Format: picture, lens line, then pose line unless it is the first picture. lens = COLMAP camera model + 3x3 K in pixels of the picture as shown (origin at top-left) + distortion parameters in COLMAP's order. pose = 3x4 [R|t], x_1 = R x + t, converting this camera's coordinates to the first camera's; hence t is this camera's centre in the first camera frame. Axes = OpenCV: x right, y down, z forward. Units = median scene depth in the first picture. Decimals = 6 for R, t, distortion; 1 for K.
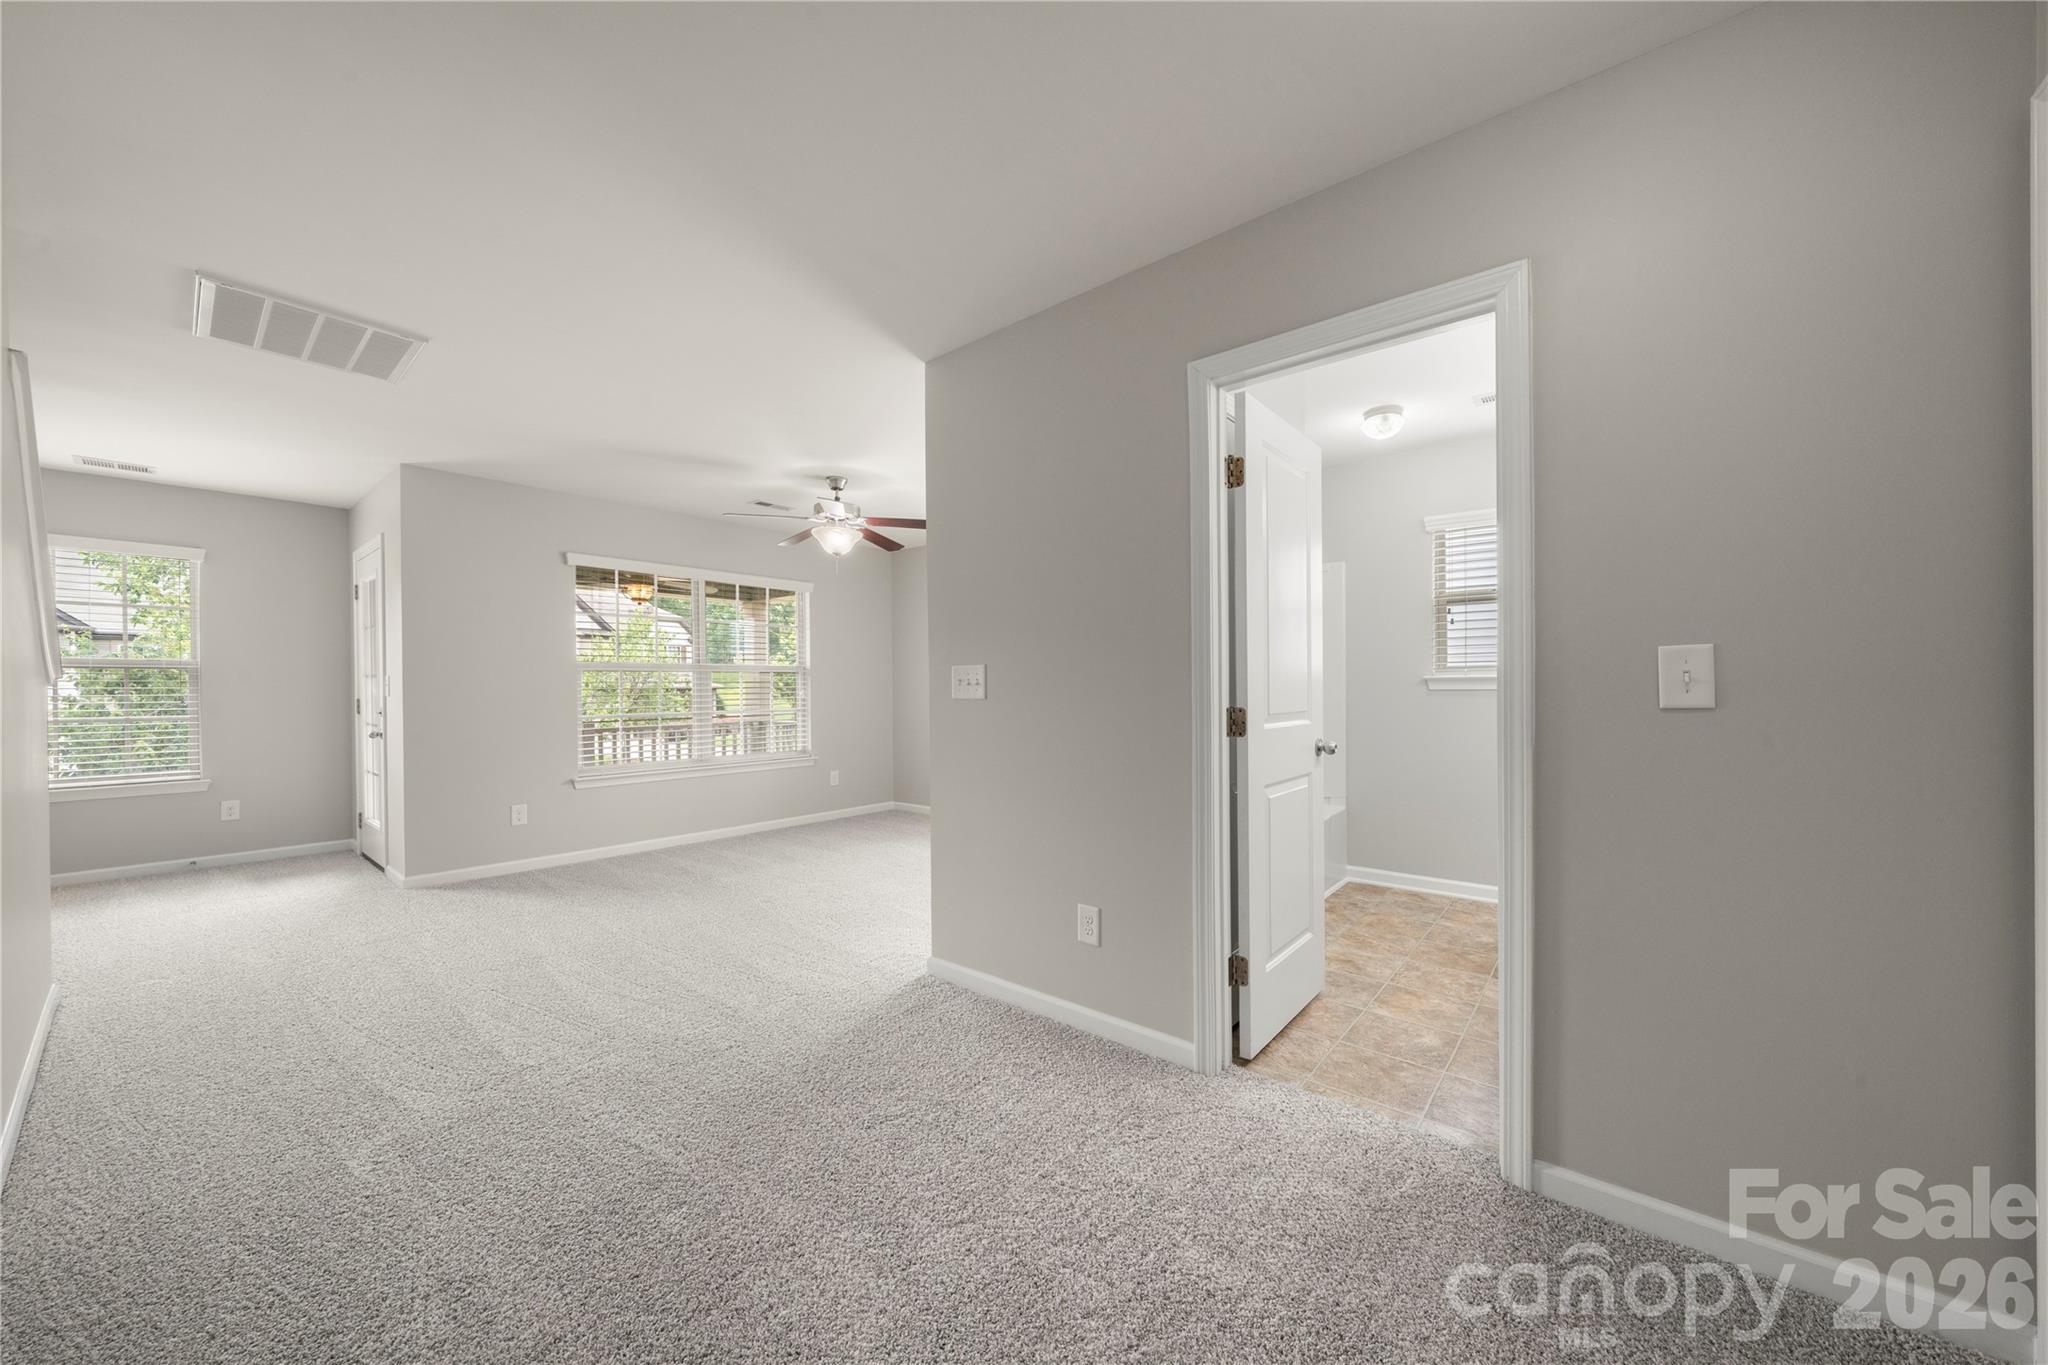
lens RADIAL K [[726.5, 0, 1029.1], [0, 726.5, 706.4], [0, 0, 1]] dist [-0.005749, -0.000132]
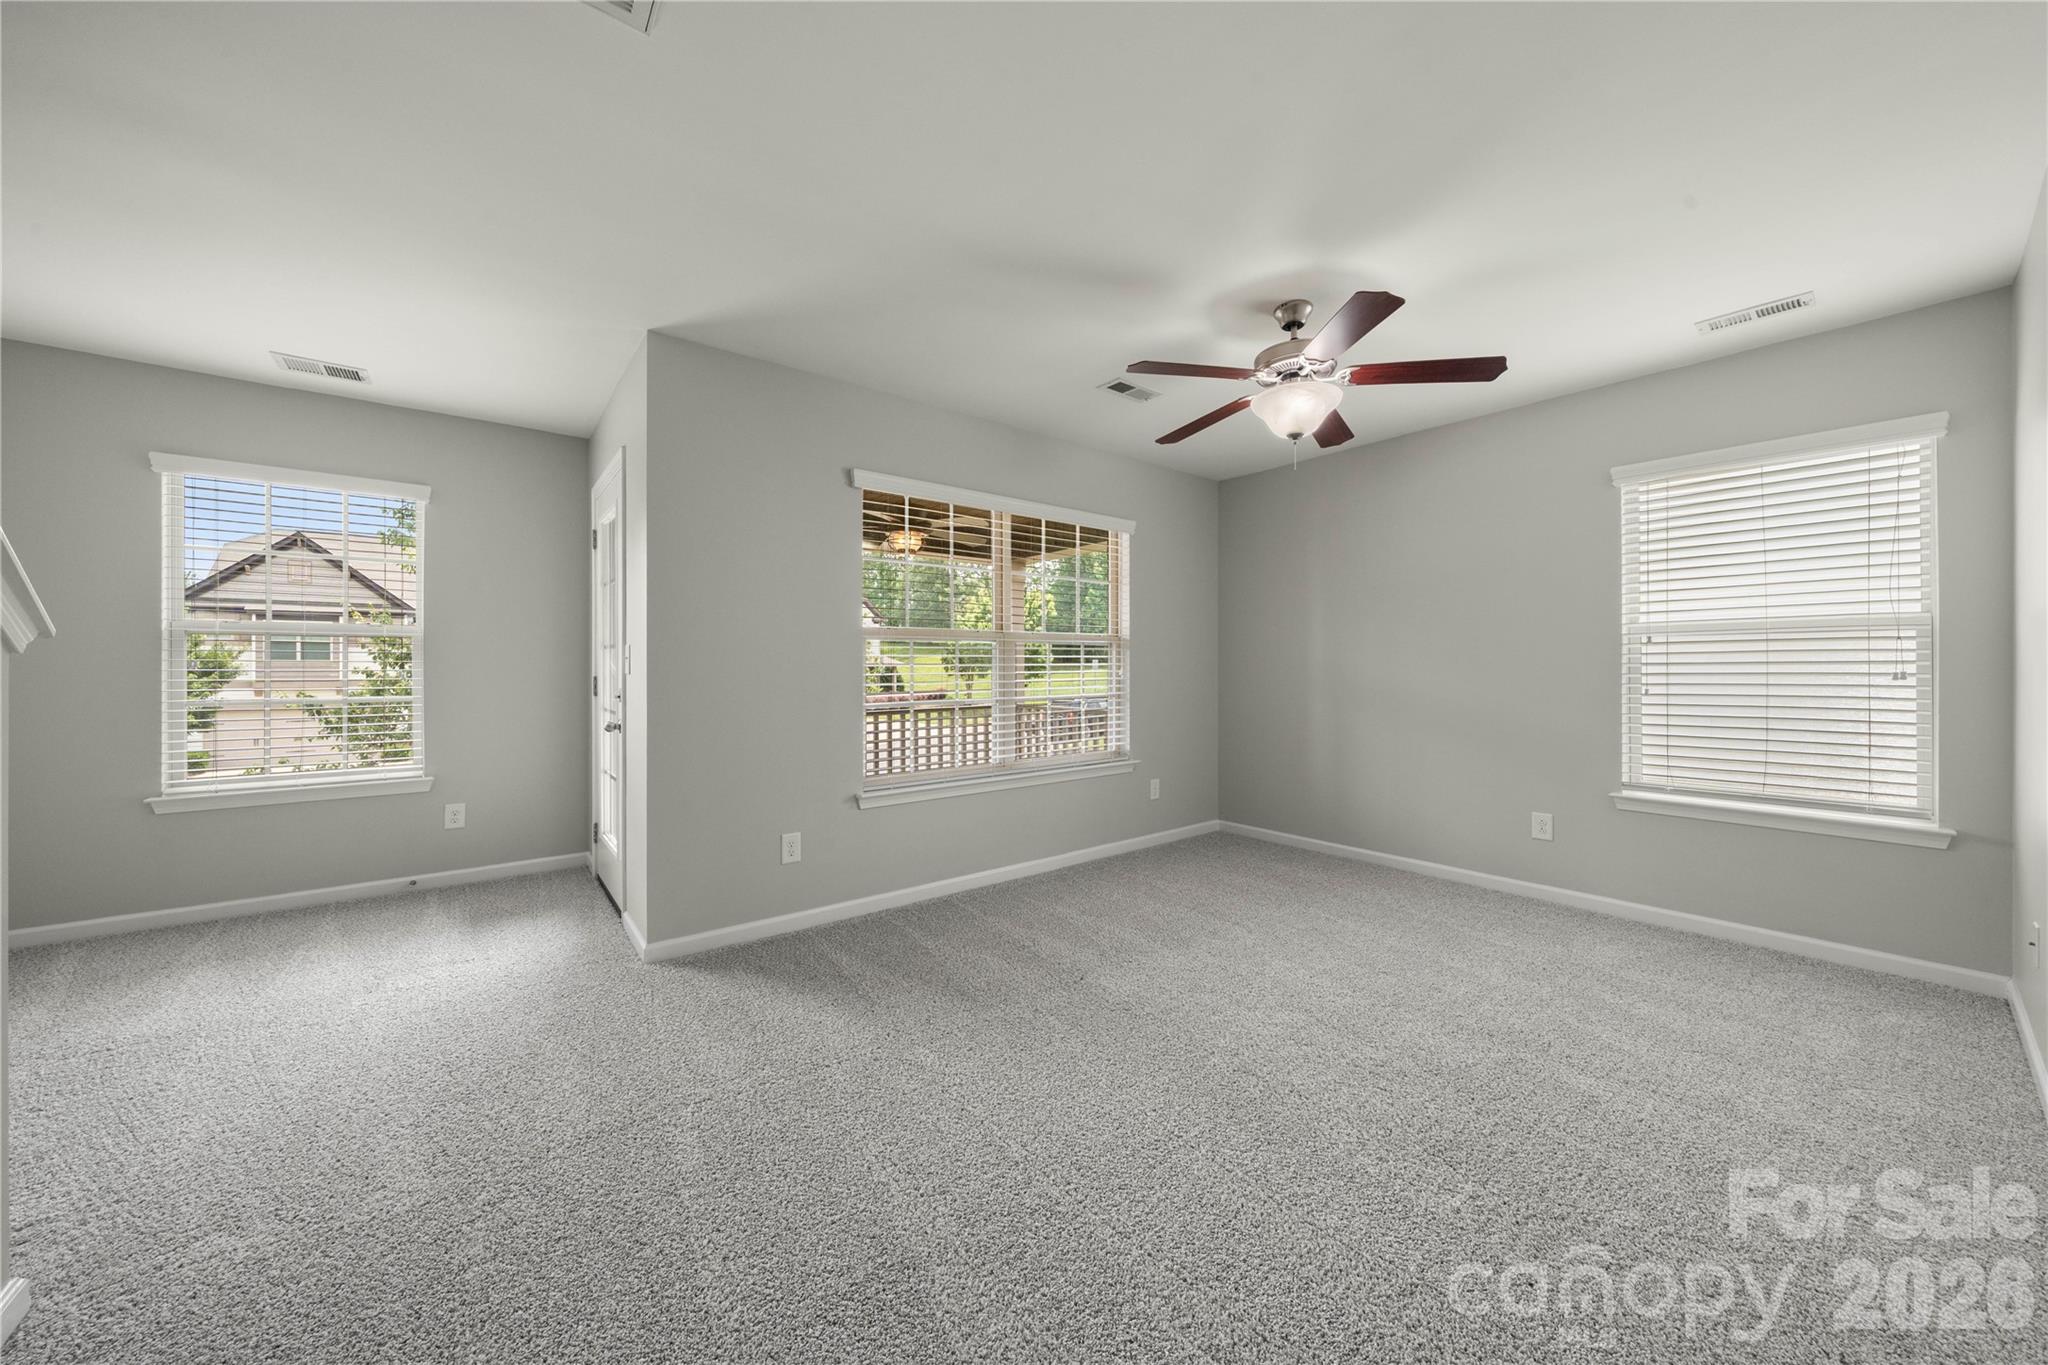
lens RADIAL K [[707.1, 0, 1024.0], [0, 707.1, 682.5], [0, 0, 1]] dist [0.000780, -0.000133]
pose [[0.976631, 0.010548, -0.214663, -0.328224], [-0.010830, 0.999941, -0.000139, -0.009259], [0.214649, 0.002460, 0.976688, 0.371288]]
